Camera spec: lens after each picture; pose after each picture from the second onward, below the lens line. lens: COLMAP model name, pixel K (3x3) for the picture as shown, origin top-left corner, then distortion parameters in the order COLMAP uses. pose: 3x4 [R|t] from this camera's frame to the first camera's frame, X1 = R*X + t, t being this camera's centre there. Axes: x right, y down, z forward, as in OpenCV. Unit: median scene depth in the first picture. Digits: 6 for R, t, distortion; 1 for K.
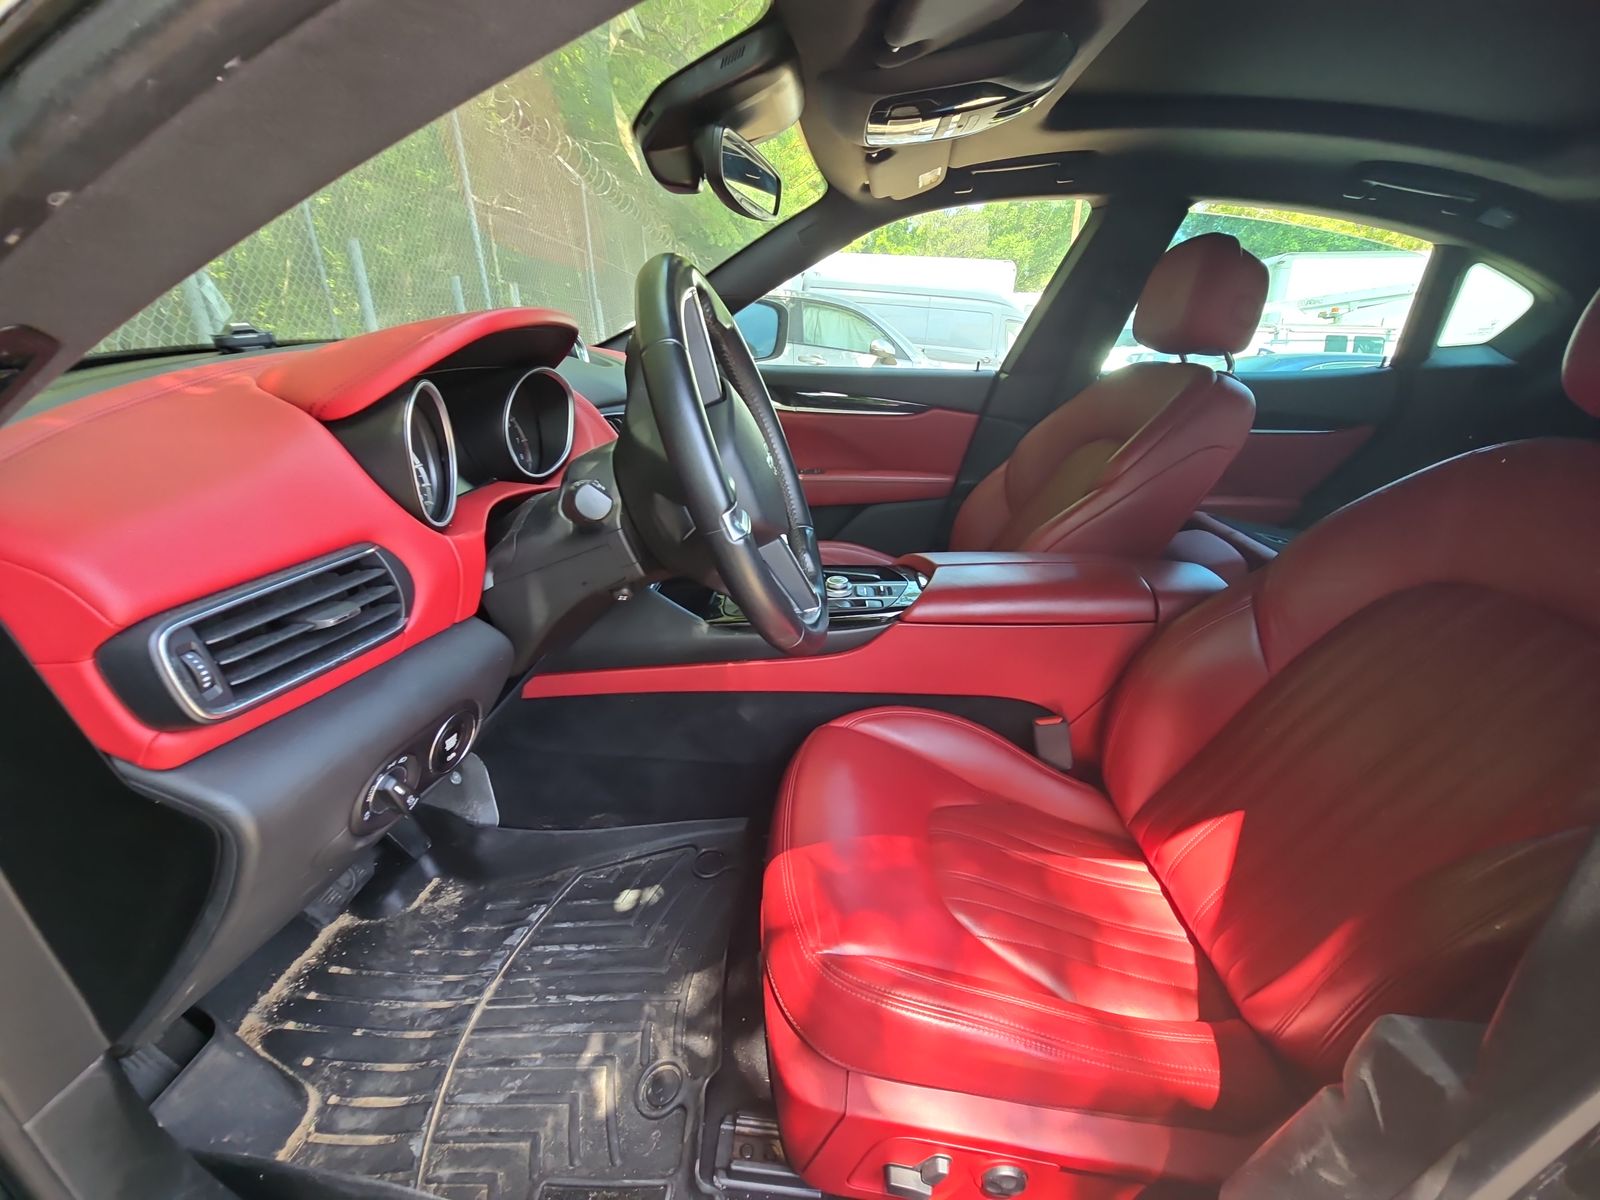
lens RADIAL K [[650.4, 0, 800.0], [0, 650.4, 600.0], [0, 0, 1]] dist [-0.012205, -0.000527]
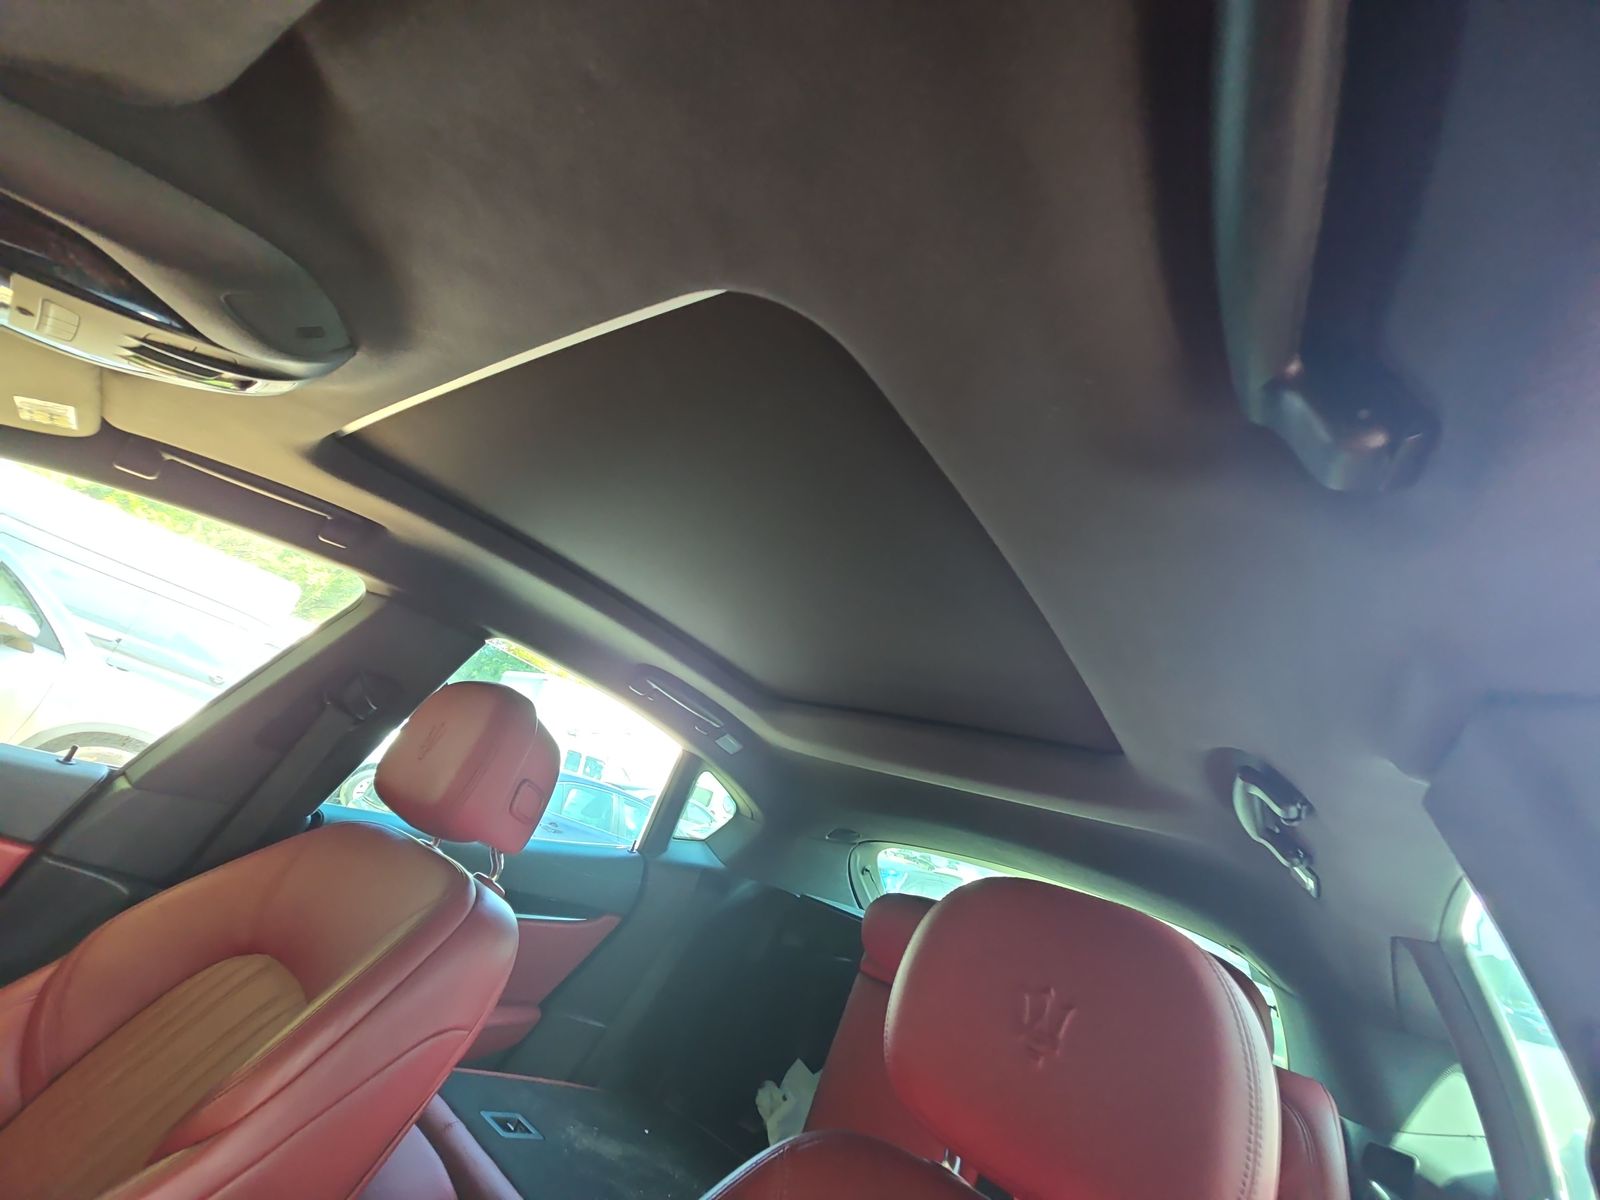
lens RADIAL K [[650.4, 0, 800.0], [0, 650.4, 600.0], [0, 0, 1]] dist [-0.012205, -0.000527]
pose [[0.517116, 0.398048, 0.757726, 0.167434], [0.057162, 0.867244, -0.494591, -0.218232], [-0.854004, 0.299074, 0.425713, 0.291571]]
